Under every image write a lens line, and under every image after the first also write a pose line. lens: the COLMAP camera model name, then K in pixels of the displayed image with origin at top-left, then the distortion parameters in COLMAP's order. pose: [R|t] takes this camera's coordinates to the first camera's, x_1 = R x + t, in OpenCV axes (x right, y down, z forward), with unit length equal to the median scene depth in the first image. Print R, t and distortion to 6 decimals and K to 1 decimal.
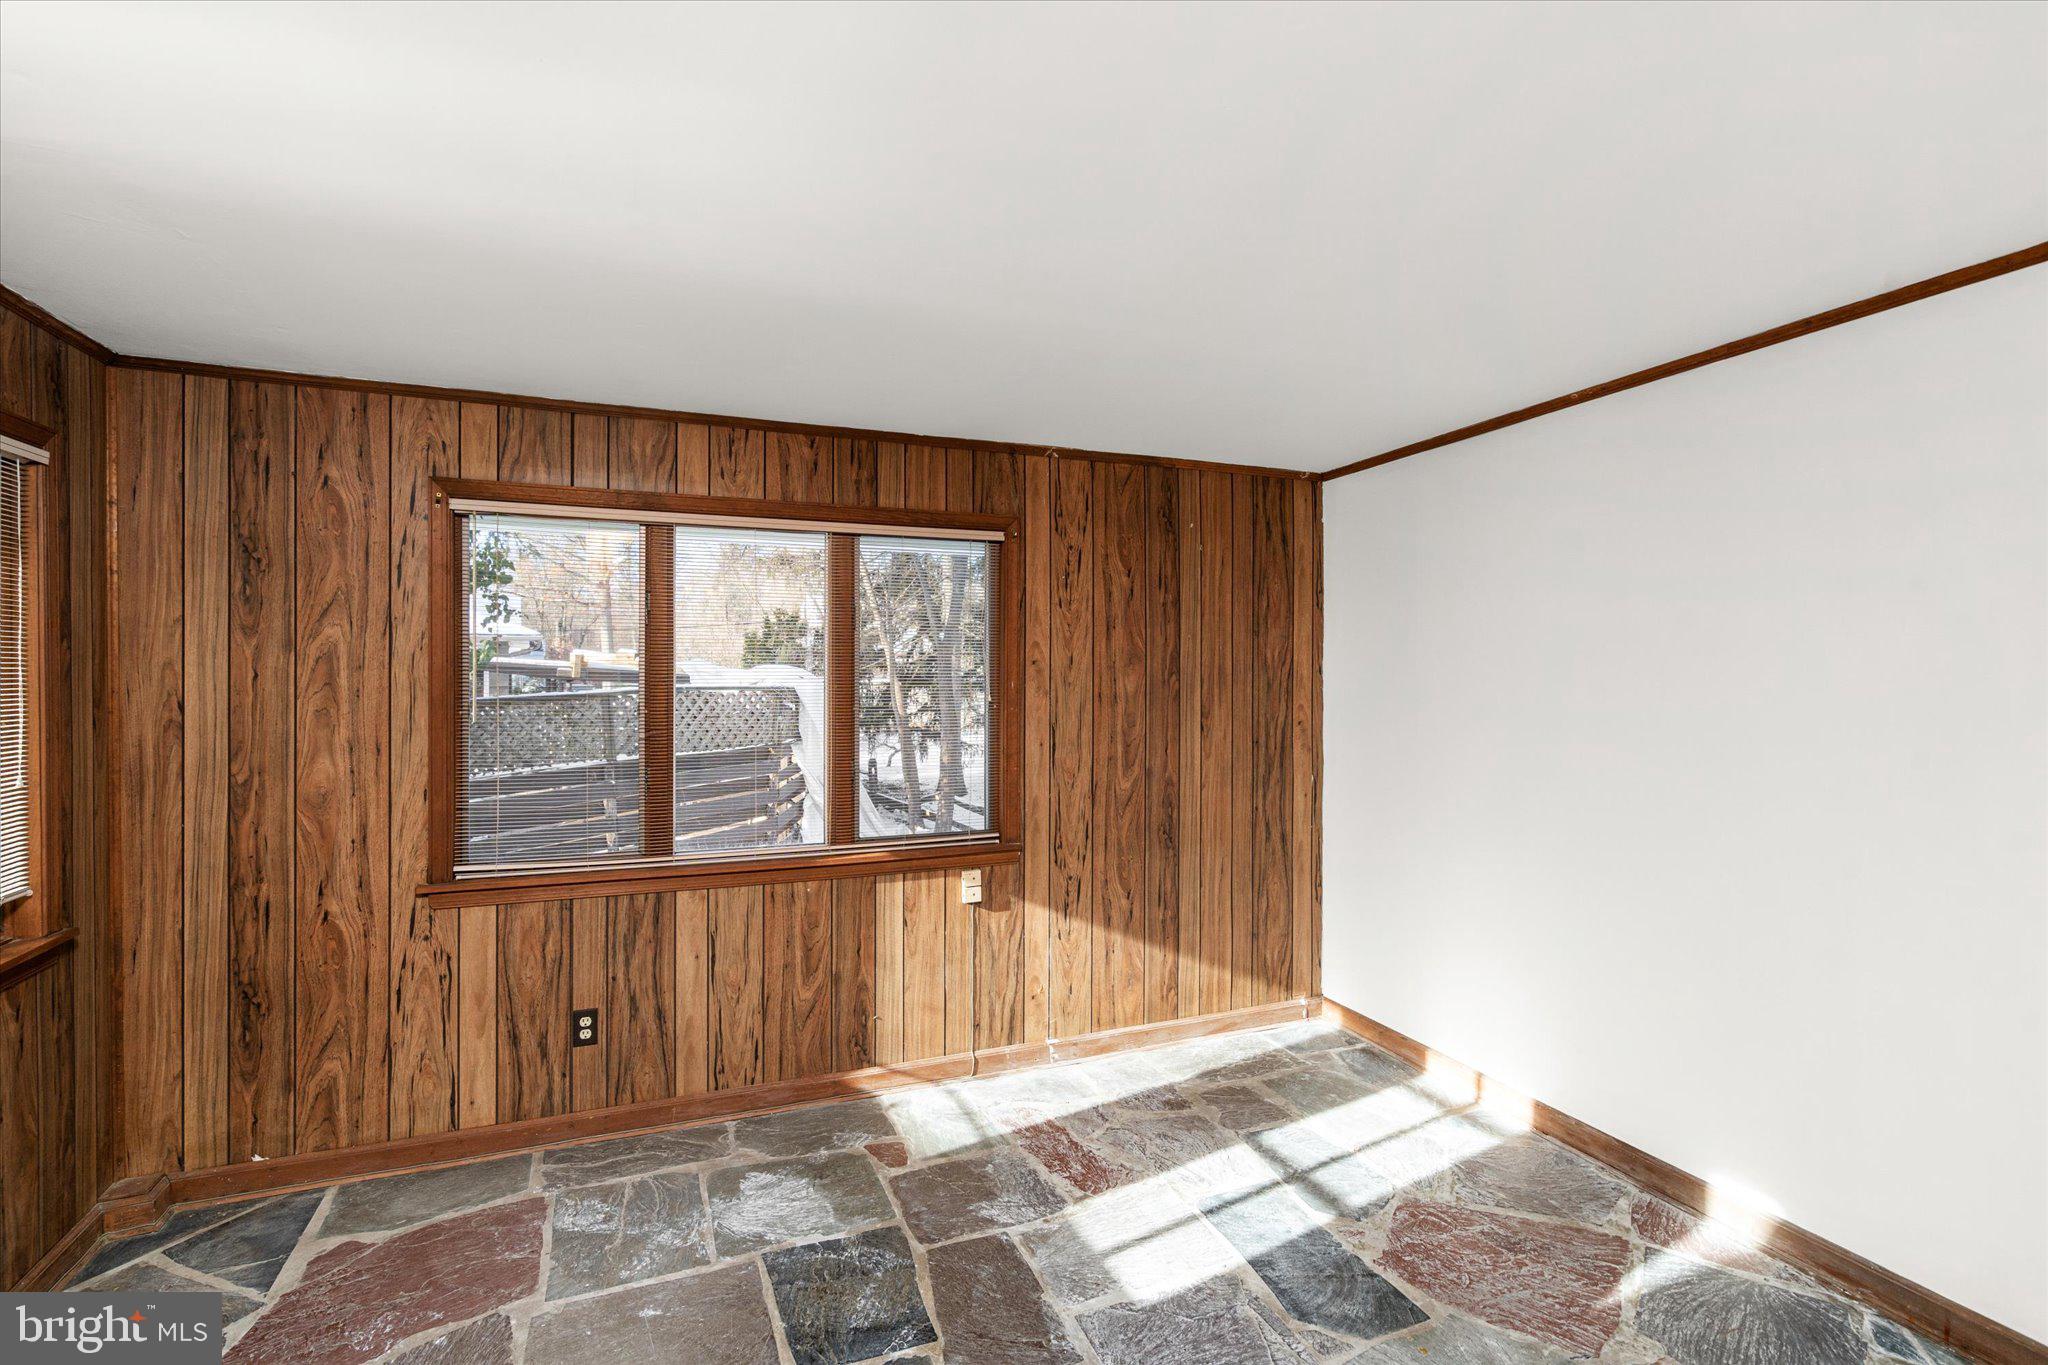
lens RADIAL K [[940.1, 0, 1035.6], [0, 940.1, 671.8], [0, 0, 1]] dist [-0.005417, 0.000763]
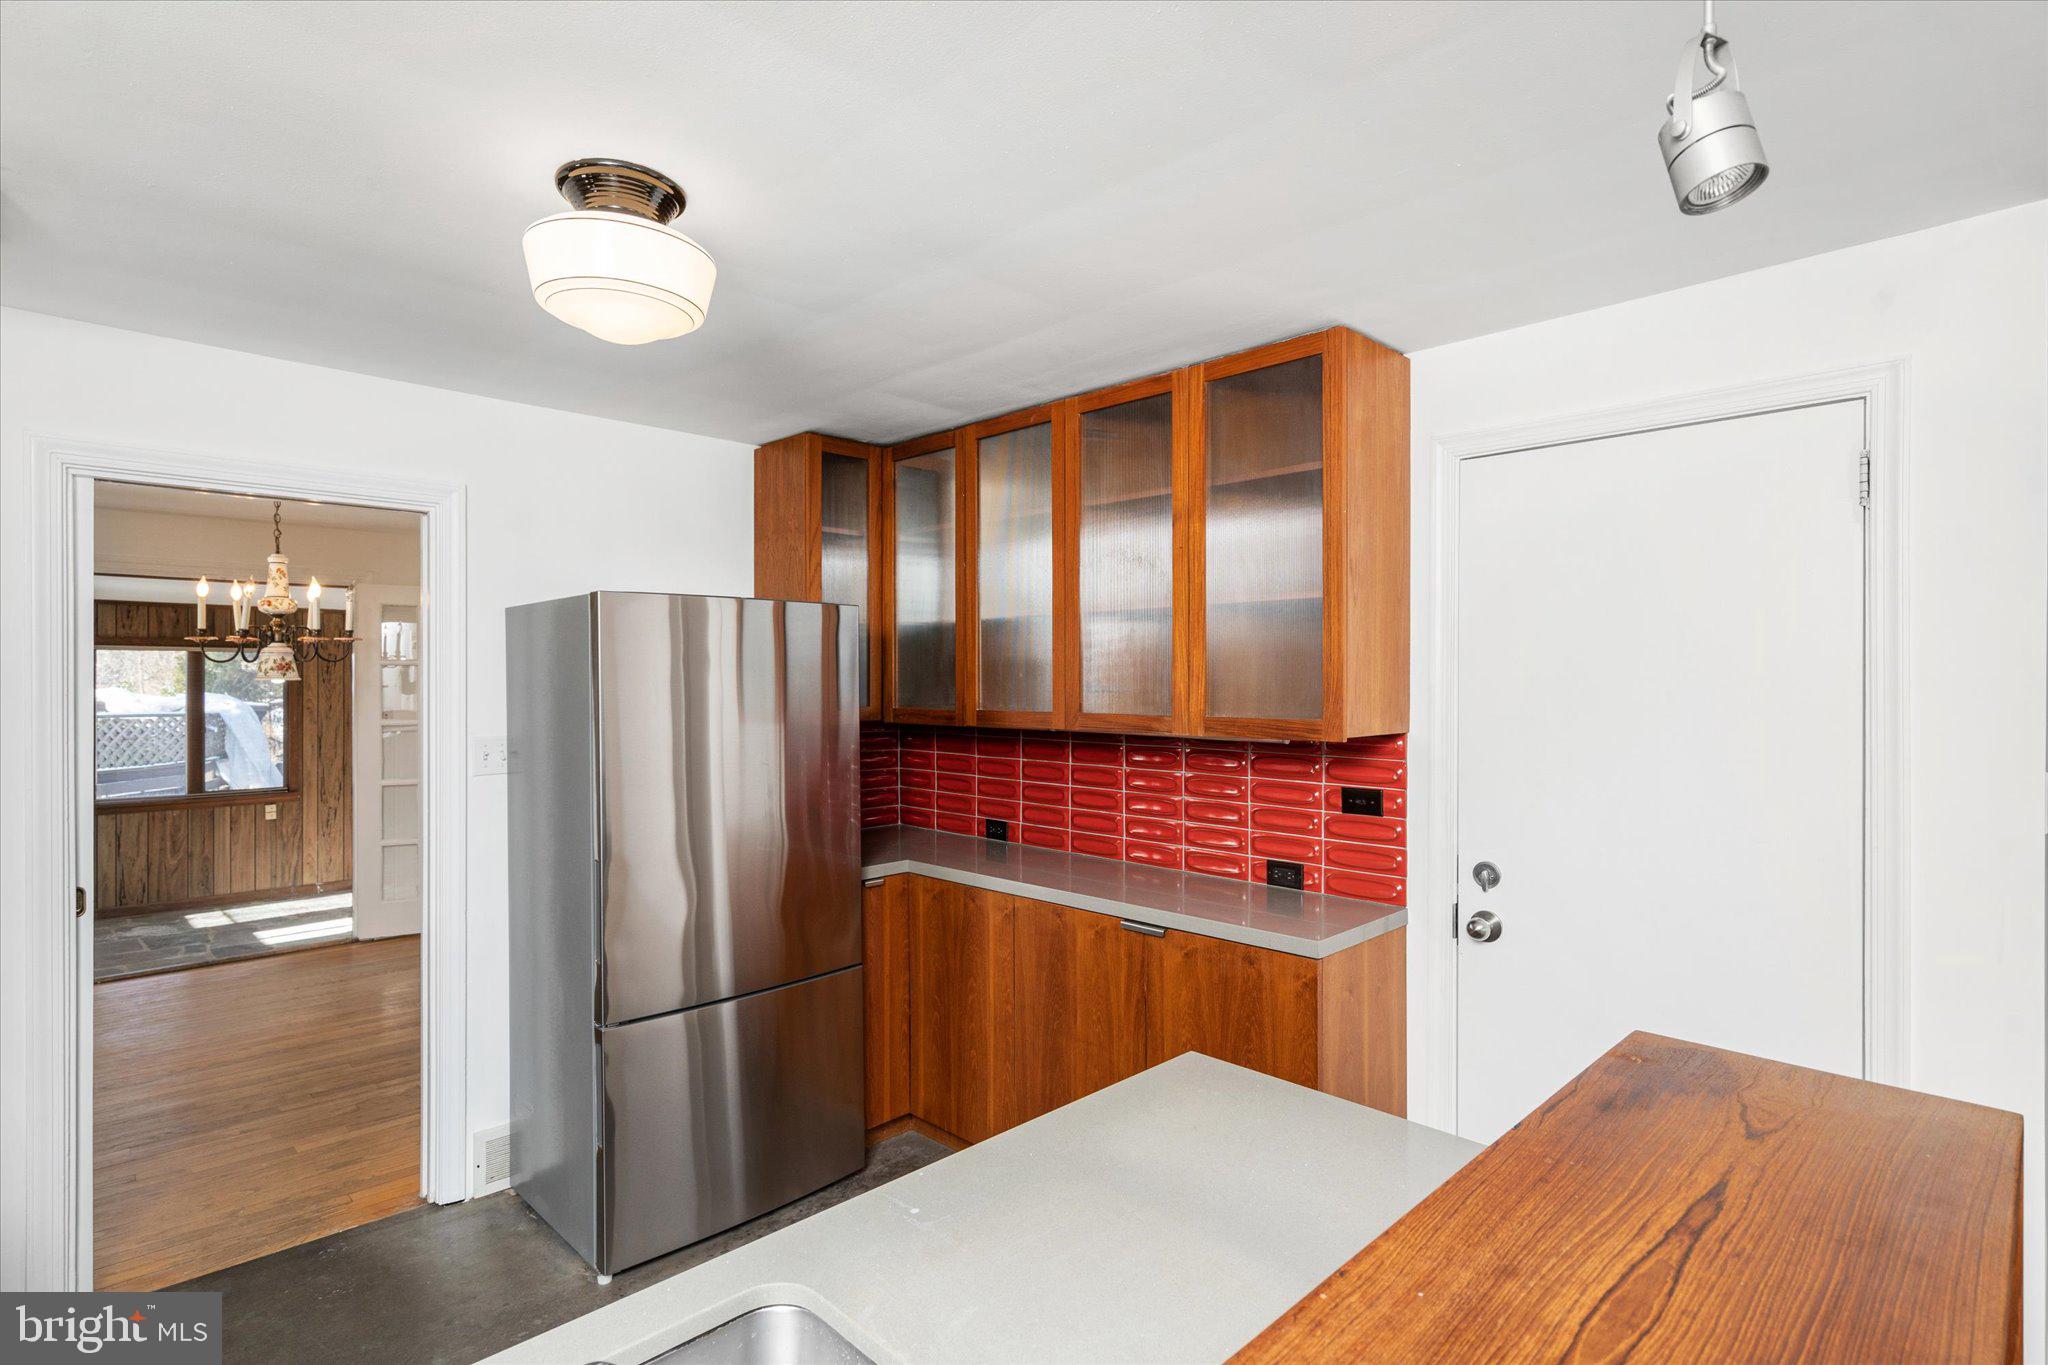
lens RADIAL K [[998.0, 0, 1021.7], [0, 998.0, 686.3], [0, 0, 1]] dist [-0.004687, 0.000249]
pose [[0.924714, -0.000493, 0.380662, 0.675148], [-0.000445, 0.999997, 0.002376, -0.069519], [-0.380662, -0.002367, 0.924711, -1.821078]]
